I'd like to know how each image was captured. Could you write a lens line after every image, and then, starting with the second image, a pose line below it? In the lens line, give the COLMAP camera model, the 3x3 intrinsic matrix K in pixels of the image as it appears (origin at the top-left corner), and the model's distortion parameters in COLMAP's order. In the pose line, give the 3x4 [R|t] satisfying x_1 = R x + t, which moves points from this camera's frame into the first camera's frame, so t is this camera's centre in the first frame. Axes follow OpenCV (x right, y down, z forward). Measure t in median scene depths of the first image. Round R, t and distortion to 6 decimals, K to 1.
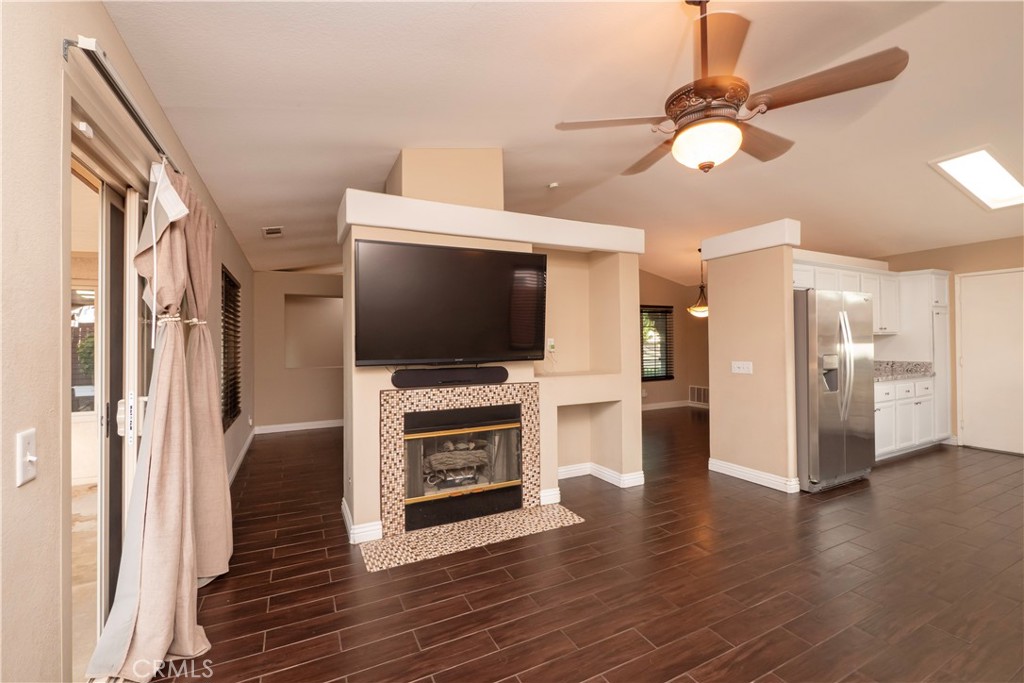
lens RADIAL K [[424.2, 0, 514.3], [0, 424.2, 336.9], [0, 0, 1]] dist [-0.000734, 0.000549]
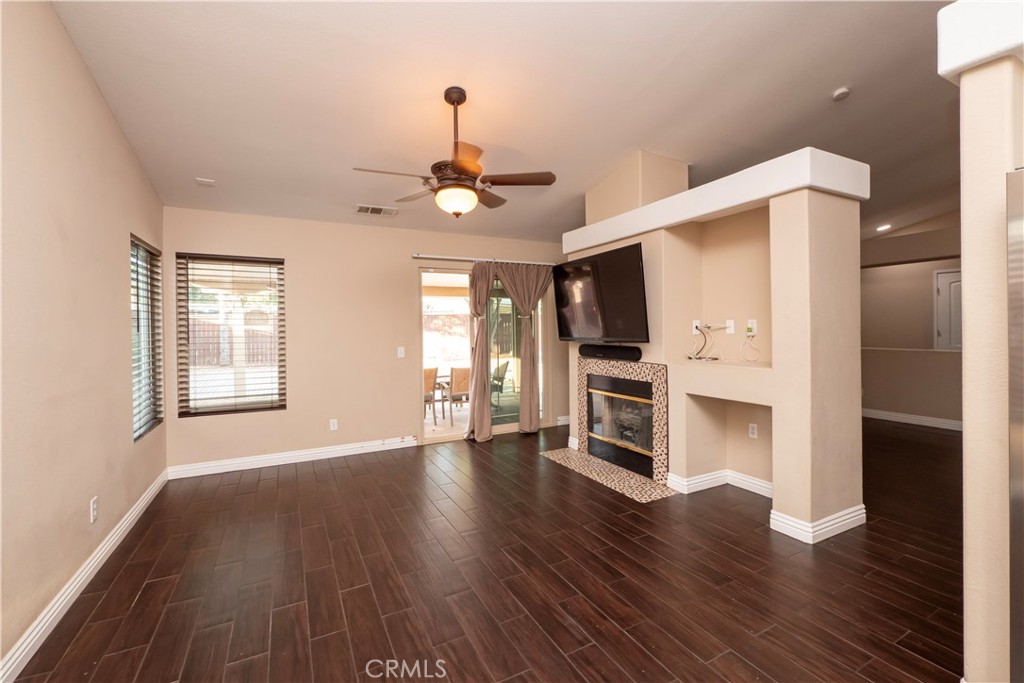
lens RADIAL K [[424.2, 0, 514.3], [0, 424.2, 336.9], [0, 0, 1]] dist [-0.000734, 0.000549]
pose [[0.030950, 0.026148, -0.999179, 1.091446], [0.025797, 0.999304, 0.026950, 0.004495], [0.999188, -0.026610, 0.030254, 0.637687]]
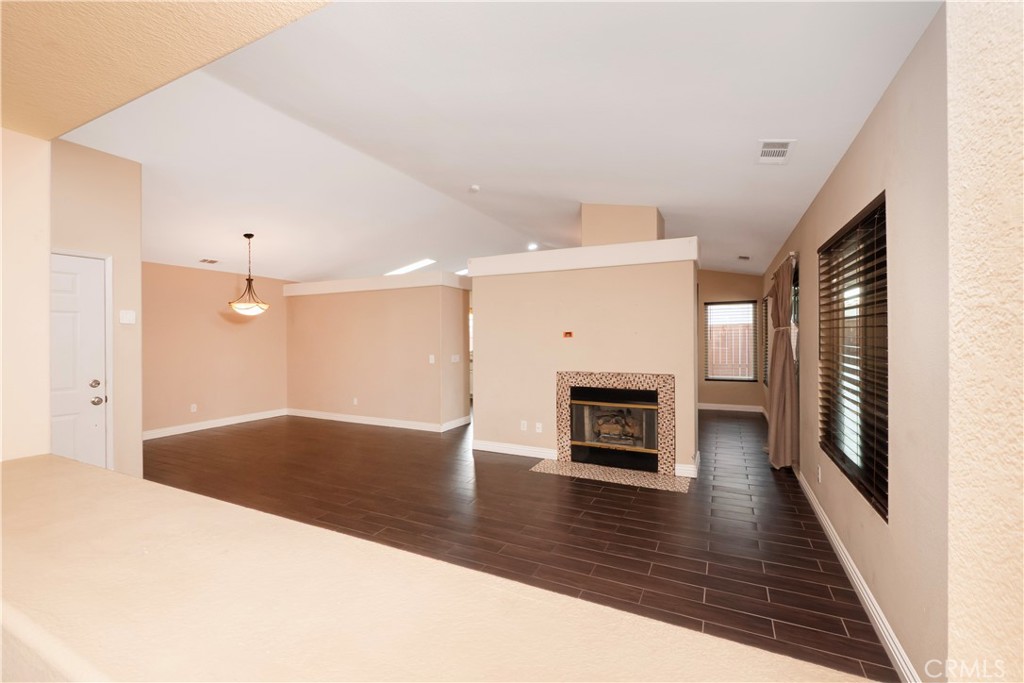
lens RADIAL K [[424.2, 0, 514.3], [0, 424.2, 336.9], [0, 0, 1]] dist [-0.000734, 0.000549]
pose [[0.616468, 0.004189, -0.787369, 0.771630], [0.007226, 0.999914, 0.010977, -0.022380], [0.787347, -0.012457, 0.616384, -0.124258]]
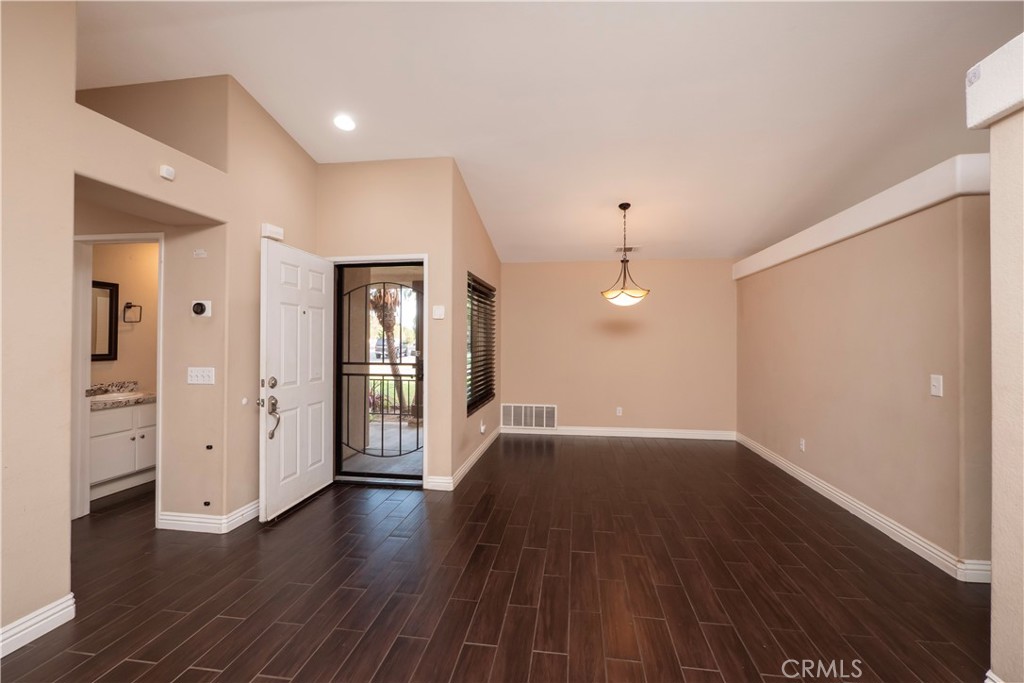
lens RADIAL K [[424.2, 0, 514.3], [0, 424.2, 336.9], [0, 0, 1]] dist [-0.000734, 0.000549]
pose [[-0.573330, -0.002081, -0.819322, 0.103603], [0.013730, 0.999832, -0.012147, 0.012007], [0.819209, -0.018214, -0.573205, 0.564096]]
